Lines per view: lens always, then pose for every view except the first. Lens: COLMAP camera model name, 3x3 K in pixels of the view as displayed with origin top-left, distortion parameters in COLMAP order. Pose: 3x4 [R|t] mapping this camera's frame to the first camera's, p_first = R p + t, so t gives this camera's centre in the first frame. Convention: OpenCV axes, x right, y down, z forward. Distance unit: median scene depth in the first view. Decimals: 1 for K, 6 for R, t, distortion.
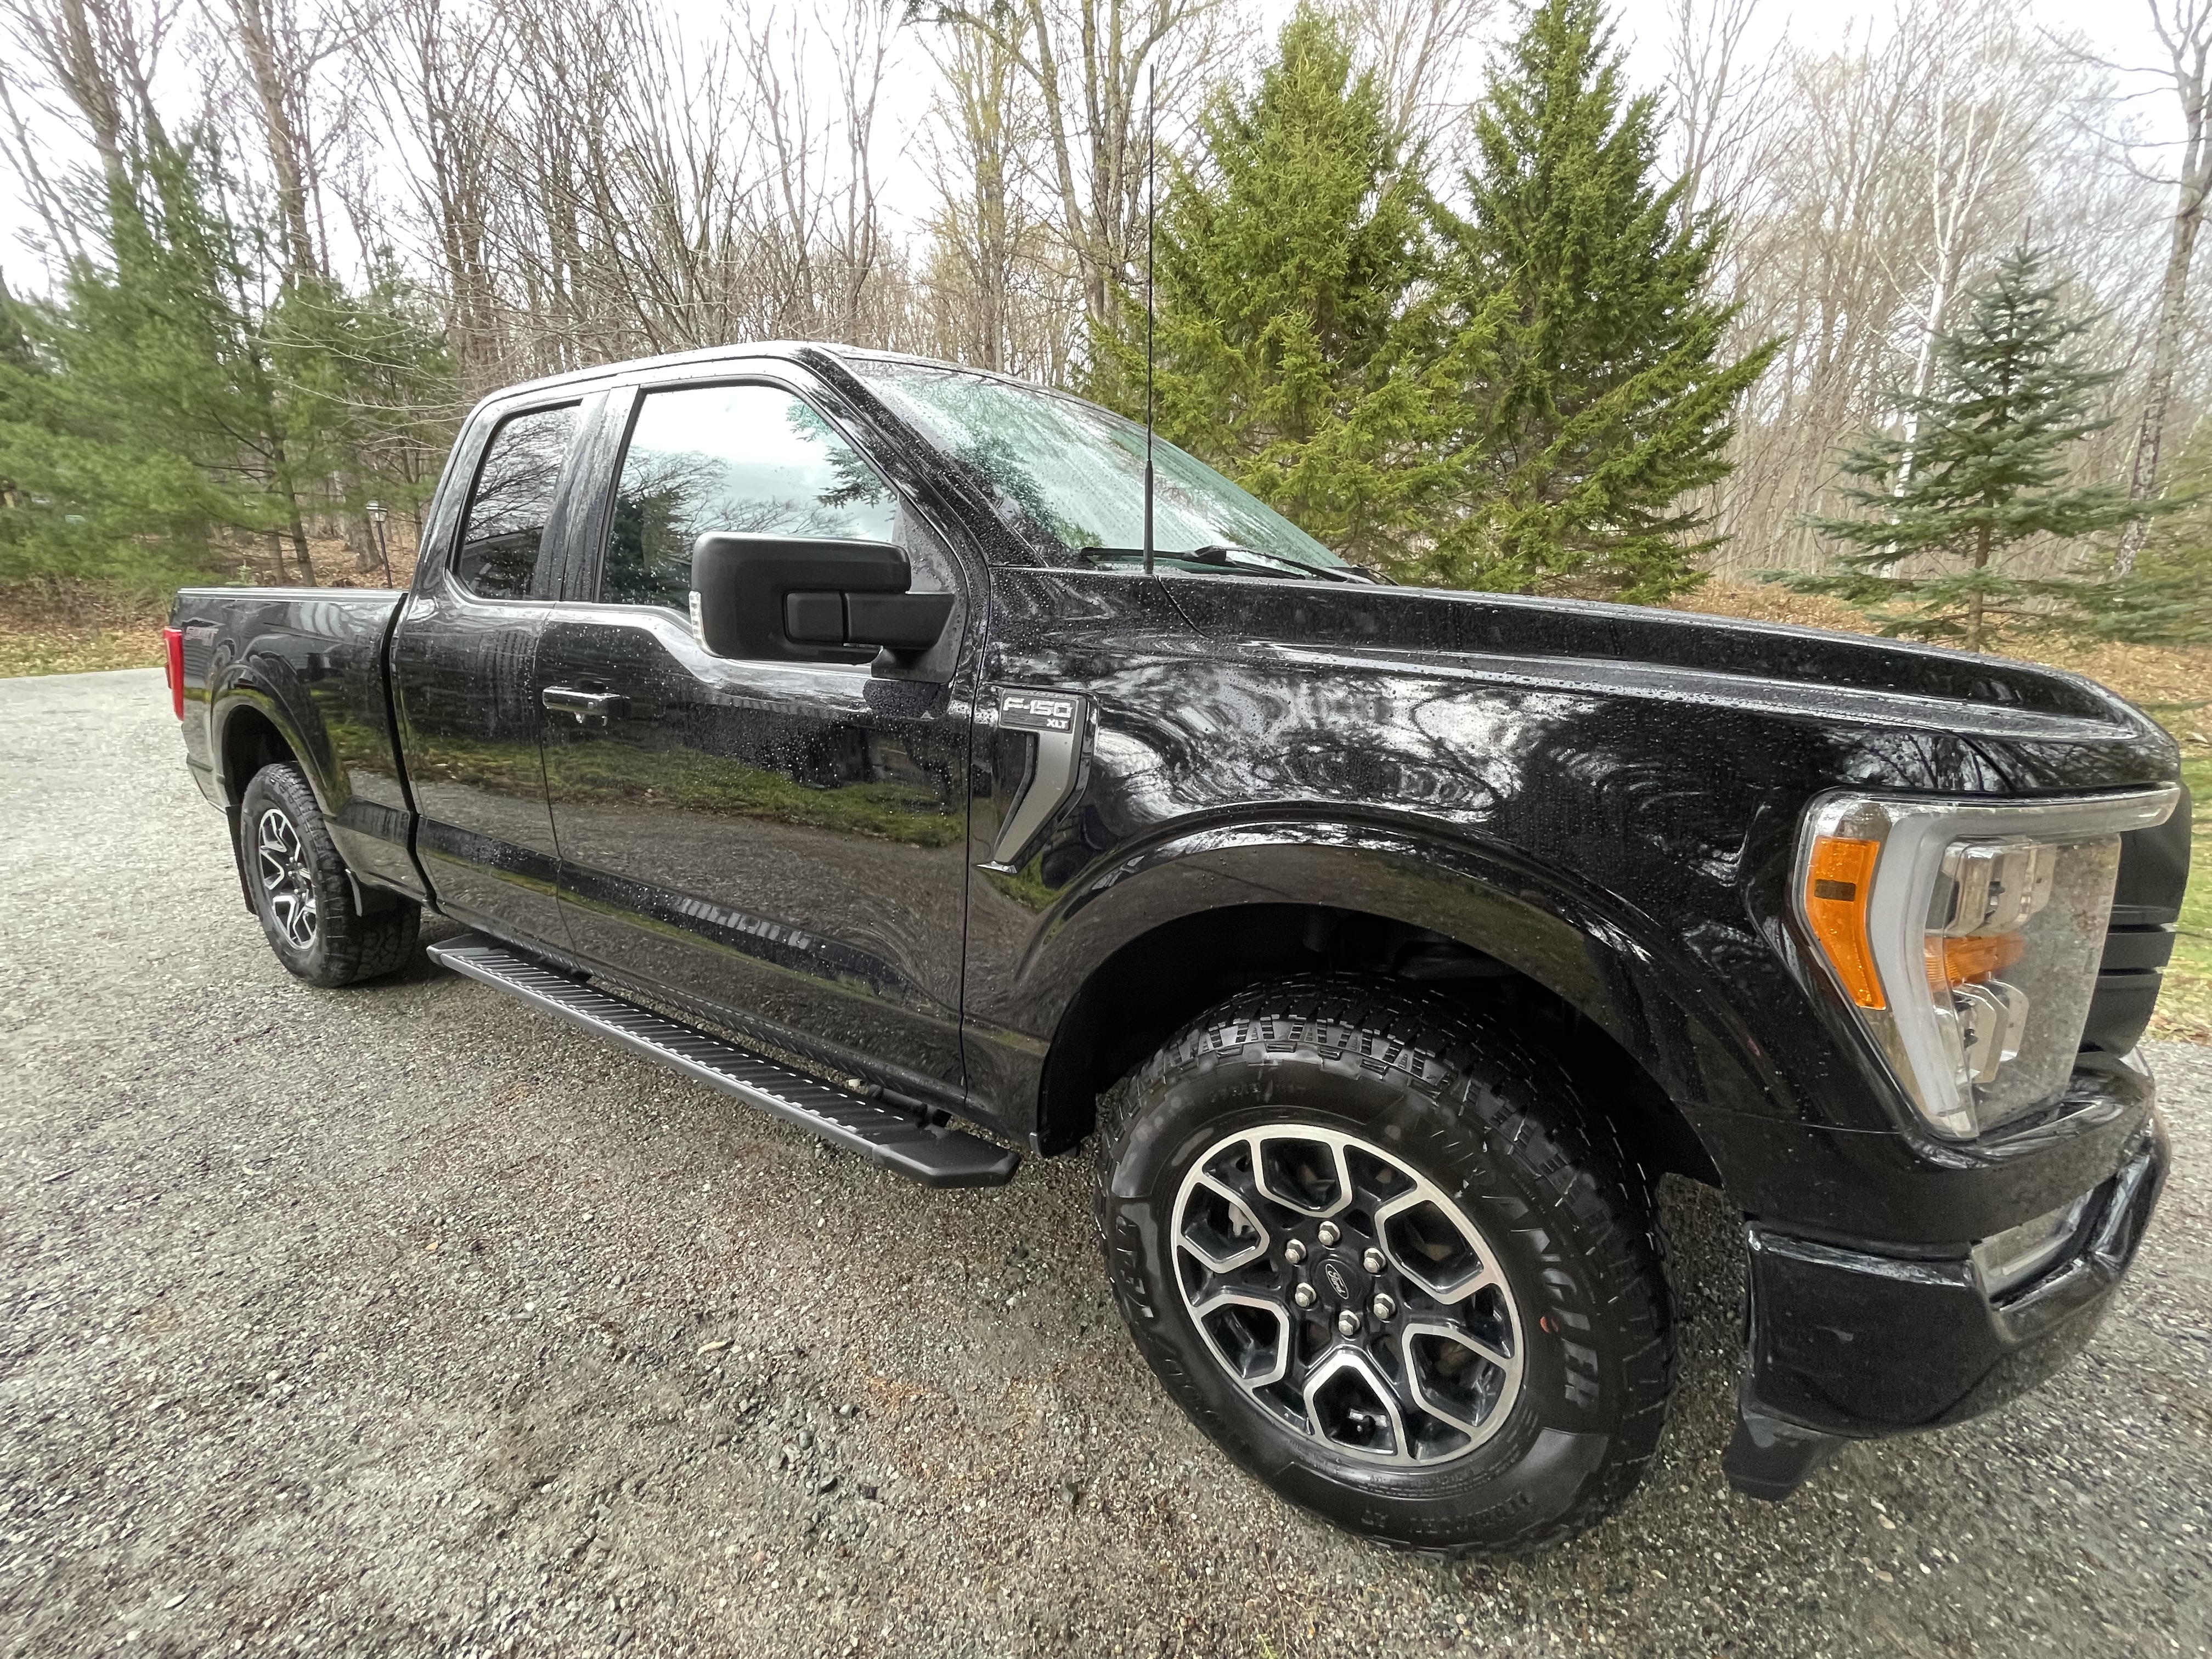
lens RADIAL K [[900.9, 0, 1106.0], [0, 900.9, 829.5], [0, 0, 1]] dist [0.000718, 0.000344]
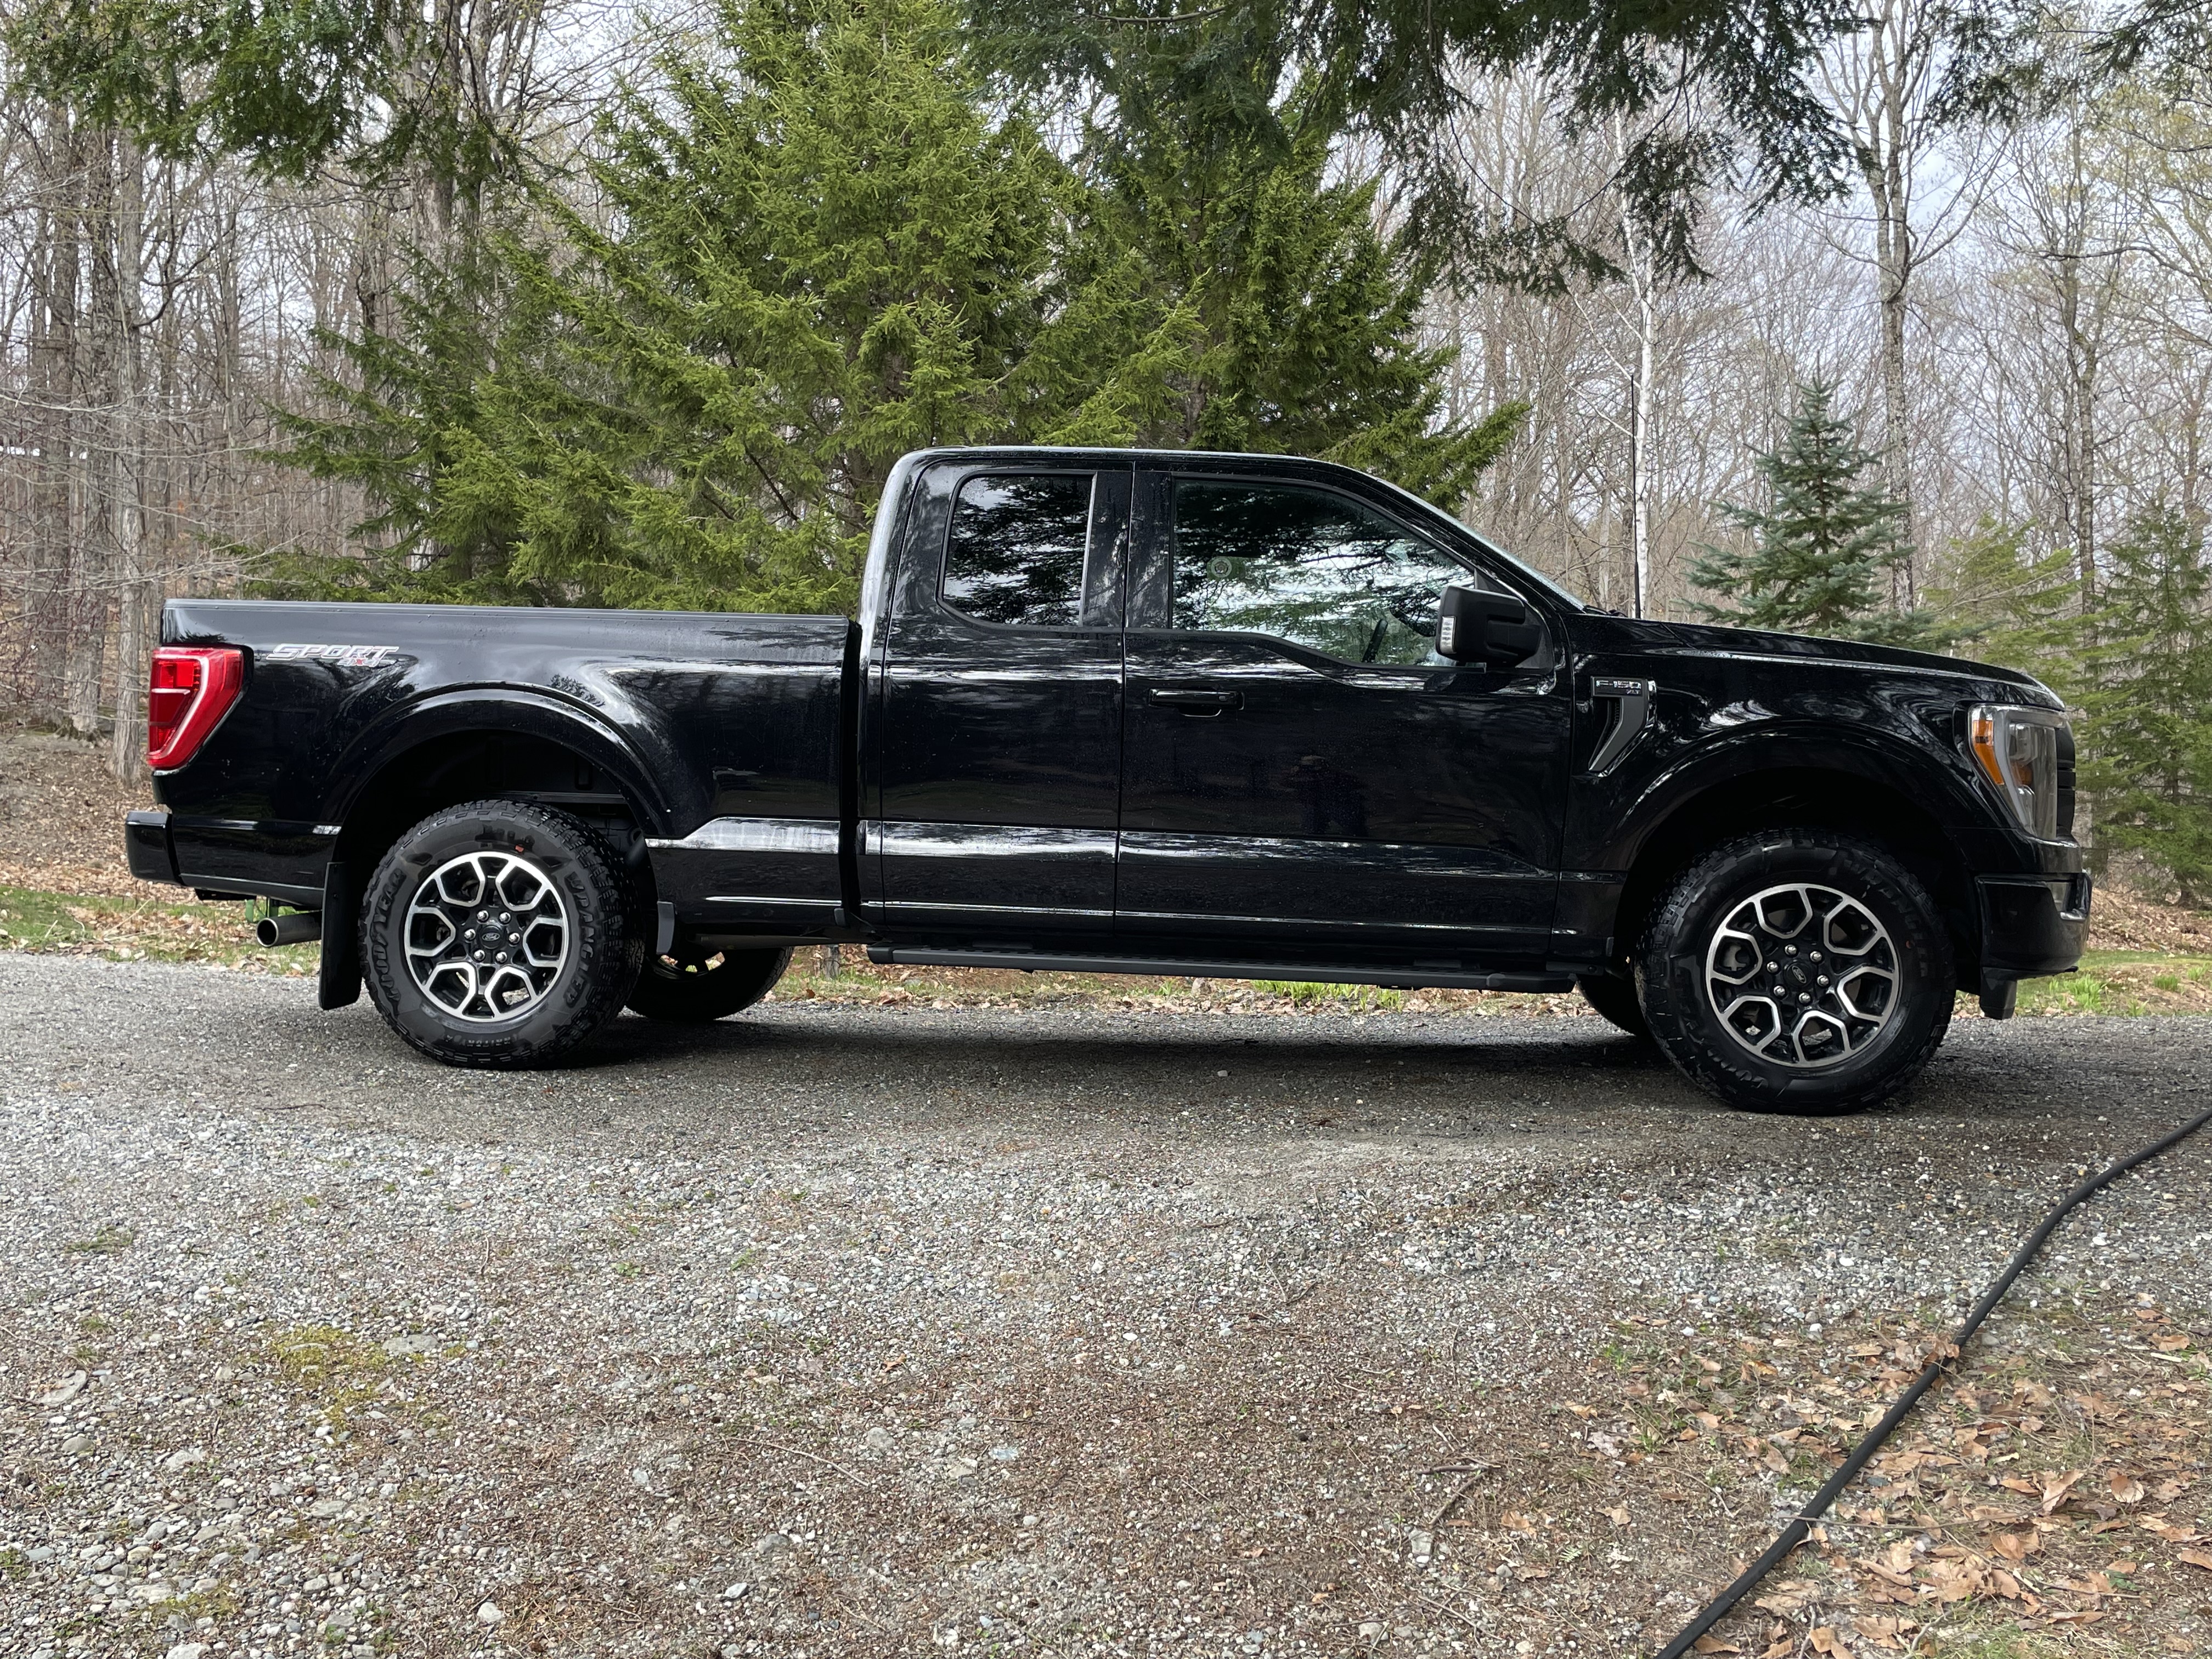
lens RADIAL K [[1872.5, 0, 1106.0], [0, 1872.5, 829.5], [0, 0, 1]] dist [0.072972, 0.004020]
pose [[0.905464, 0.002721, 0.424413, -0.556618], [0.087953, 0.977069, -0.193906, 0.169638], [-0.415209, 0.212904, 0.884462, -0.402045]]
